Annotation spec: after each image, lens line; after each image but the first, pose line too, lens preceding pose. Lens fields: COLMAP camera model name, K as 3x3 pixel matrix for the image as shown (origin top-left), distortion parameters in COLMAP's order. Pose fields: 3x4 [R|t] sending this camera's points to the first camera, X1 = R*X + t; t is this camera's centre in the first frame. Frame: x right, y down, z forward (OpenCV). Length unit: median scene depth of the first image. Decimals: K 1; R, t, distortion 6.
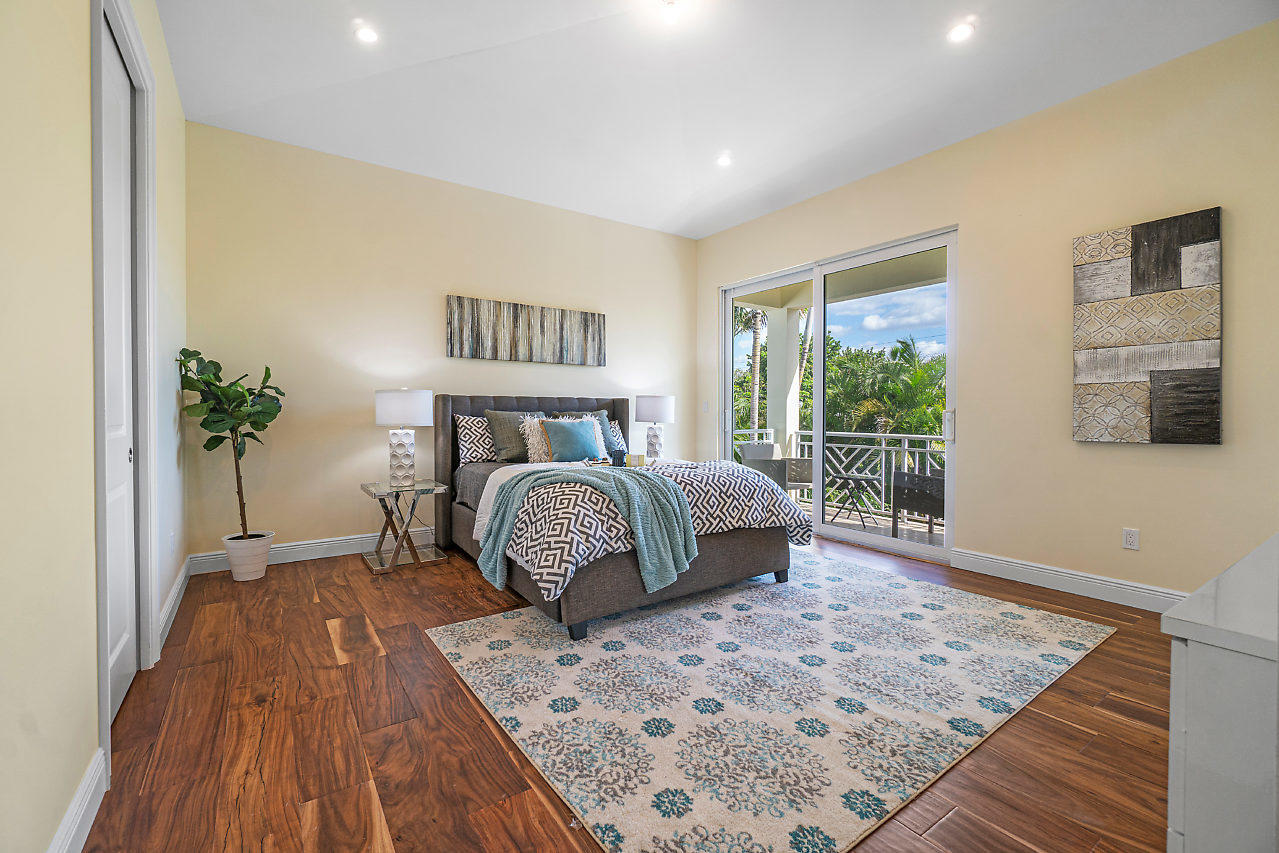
lens RADIAL K [[549.0, 0, 642.5], [0, 549.0, 411.2], [0, 0, 1]] dist [-0.000244, 0.000059]
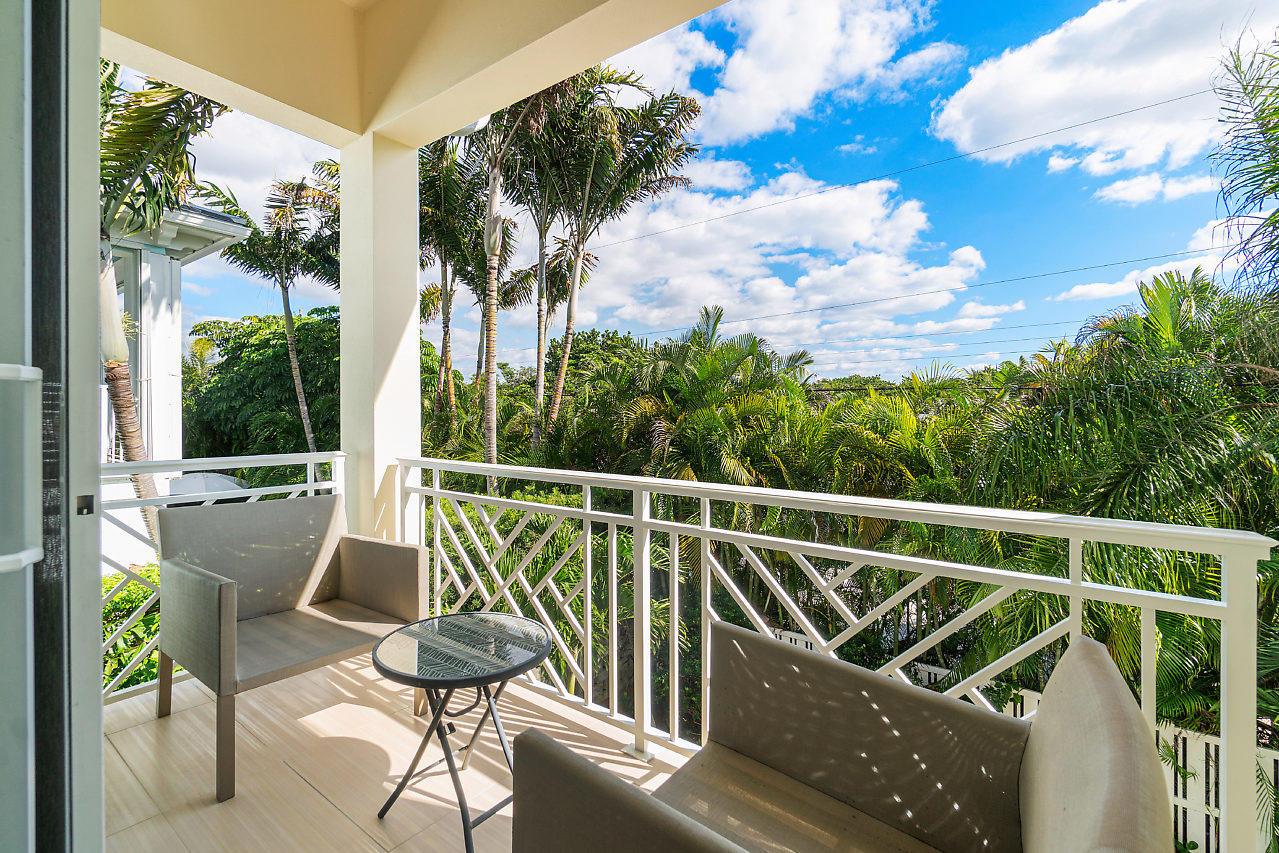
lens RADIAL K [[549.0, 0, 642.5], [0, 549.0, 411.2], [0, 0, 1]] dist [-0.000244, 0.000059]
pose [[0.942816, 0.011124, 0.333127, 0.313142], [-0.009655, 0.999935, -0.006066, 0.004787], [-0.333173, 0.002503, 0.942862, 0.590632]]
